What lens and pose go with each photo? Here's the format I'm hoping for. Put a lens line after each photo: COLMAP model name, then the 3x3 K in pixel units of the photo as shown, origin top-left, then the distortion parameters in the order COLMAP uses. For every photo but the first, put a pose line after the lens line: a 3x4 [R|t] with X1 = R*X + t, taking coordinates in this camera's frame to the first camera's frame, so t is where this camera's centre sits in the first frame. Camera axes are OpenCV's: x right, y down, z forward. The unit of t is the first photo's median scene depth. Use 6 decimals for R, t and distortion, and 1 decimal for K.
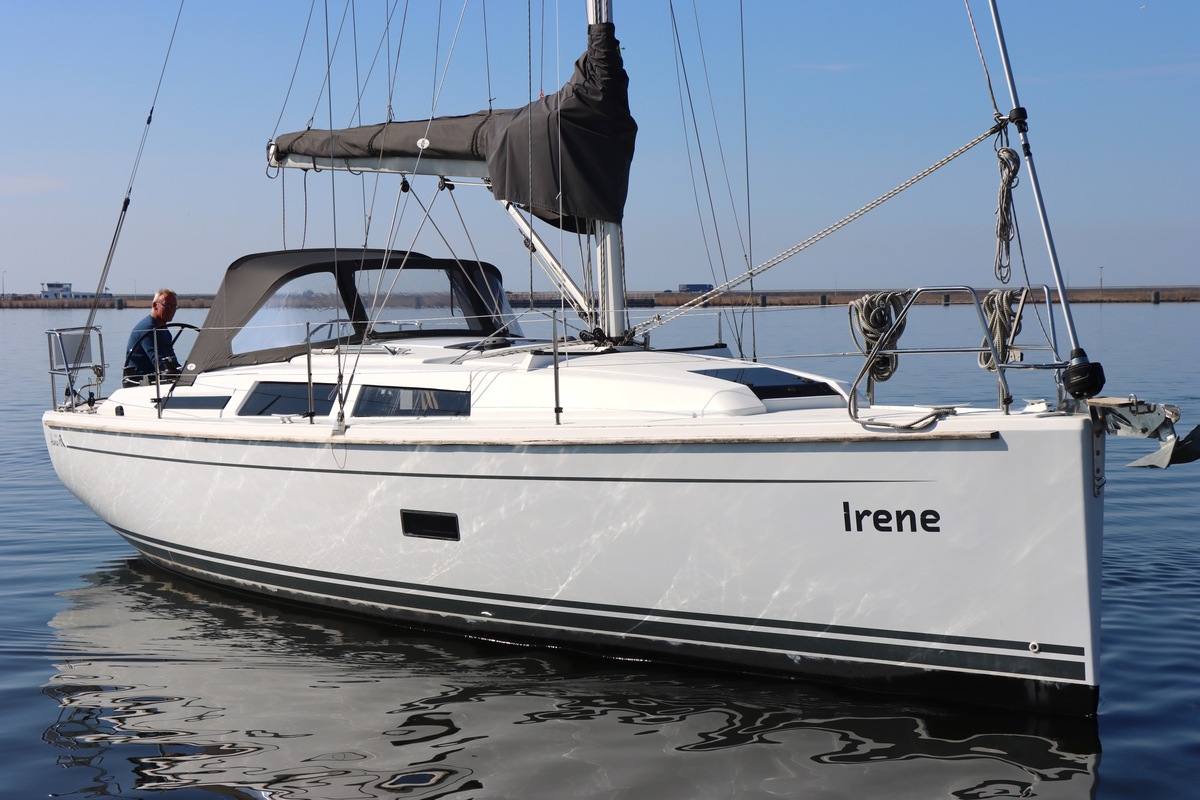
lens RADIAL K [[2126.9, 0, 604.4], [0, 2126.9, 402.0], [0, 0, 1]] dist [0.207238, 0.000000]
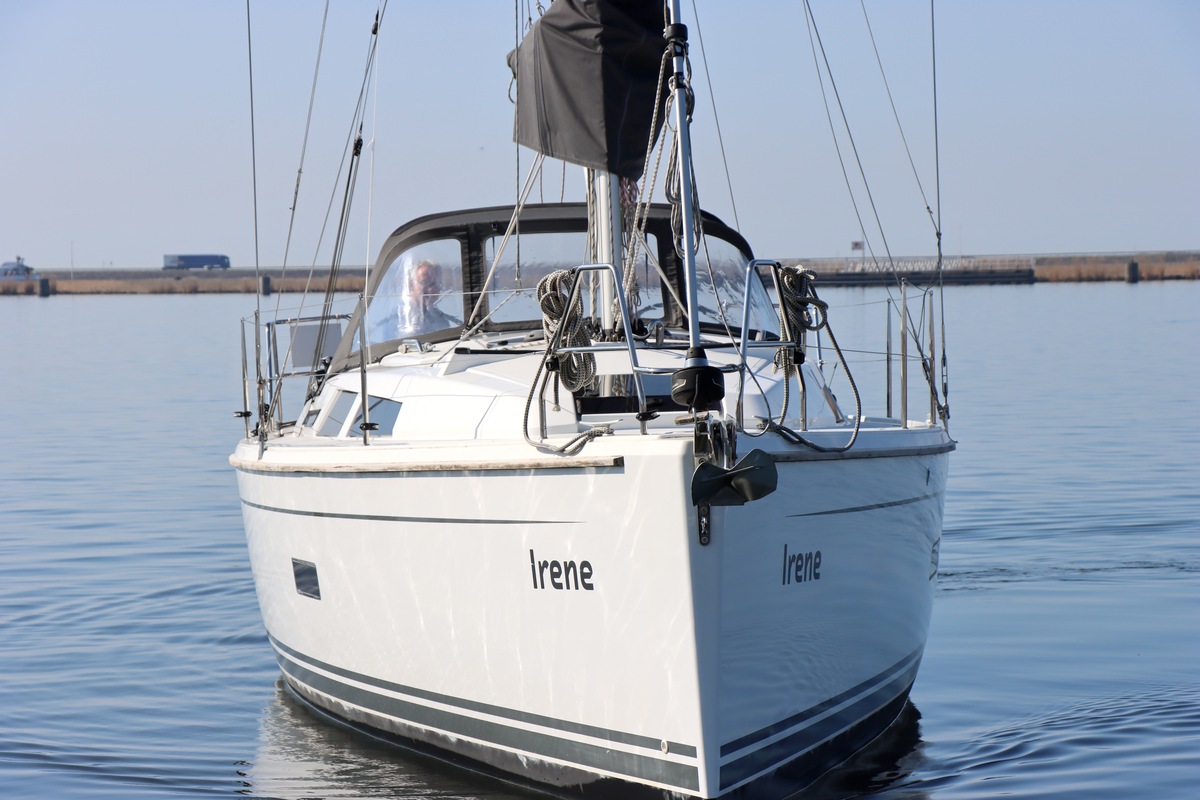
lens RADIAL K [[3979.5, 0, 600.8], [0, 3979.5, 398.6], [0, 0, 1]] dist [0.684666, 0.000000]
pose [[0.872438, 0.009580, -0.488632, 0.818747], [-0.015491, 0.999848, -0.008055, 0.004467], [0.488480, 0.014597, 0.872453, -0.215899]]
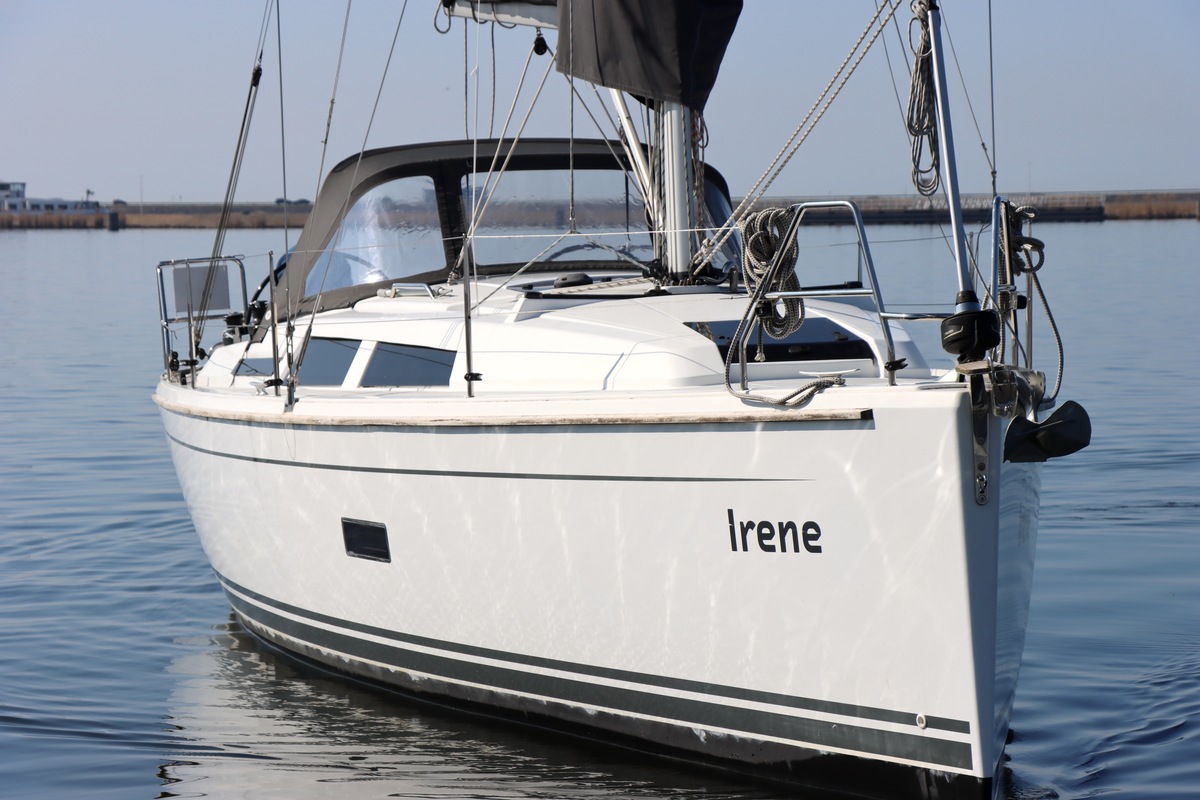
lens RADIAL K [[3979.5, 0, 594.1], [0, 3979.5, 404.2], [0, 0, 1]] dist [0.684666, 0.000000]
pose [[0.933026, 0.011662, -0.359620, 0.539303], [-0.010052, 0.999929, 0.006347, 0.004506], [0.359669, -0.002307, 0.933077, -0.234811]]
